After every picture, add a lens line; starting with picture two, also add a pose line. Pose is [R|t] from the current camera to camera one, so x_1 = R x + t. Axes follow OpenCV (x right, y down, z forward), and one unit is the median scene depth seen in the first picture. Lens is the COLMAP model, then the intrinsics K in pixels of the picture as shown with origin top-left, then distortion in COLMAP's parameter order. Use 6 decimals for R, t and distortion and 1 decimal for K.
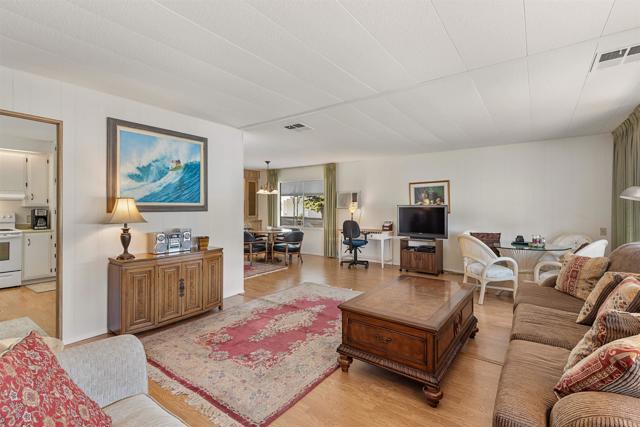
lens RADIAL K [[292.8, 0, 326.2], [0, 292.8, 211.2], [0, 0, 1]] dist [-0.003469, -0.000434]
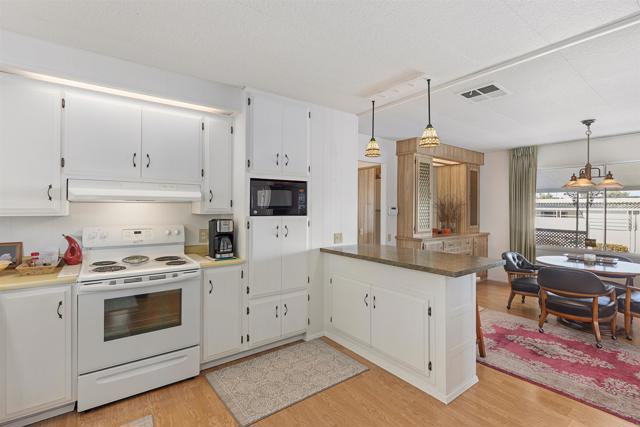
lens RADIAL K [[292.8, 0, 305.6], [0, 292.8, 211.6], [0, 0, 1]] dist [-0.003469, -0.000434]
pose [[0.944024, 0.010501, -0.329711, -0.469731], [-0.008858, 0.999940, 0.006487, -0.017876], [0.329759, -0.003203, 0.944060, 0.389307]]
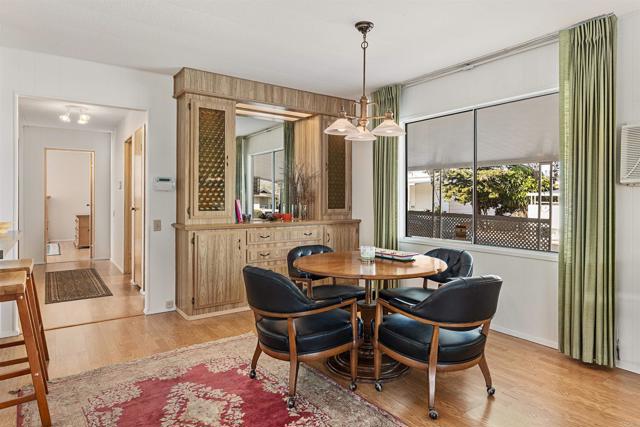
lens RADIAL K [[379.4, 0, 342.0], [0, 379.4, 204.6], [0, 0, 1]] dist [0.000757, 0.000719]
pose [[0.949393, 0.005434, -0.314043, -0.099840], [-0.004032, 0.999979, 0.005114, 0.008133], [0.314064, -0.003589, 0.949395, 0.624305]]
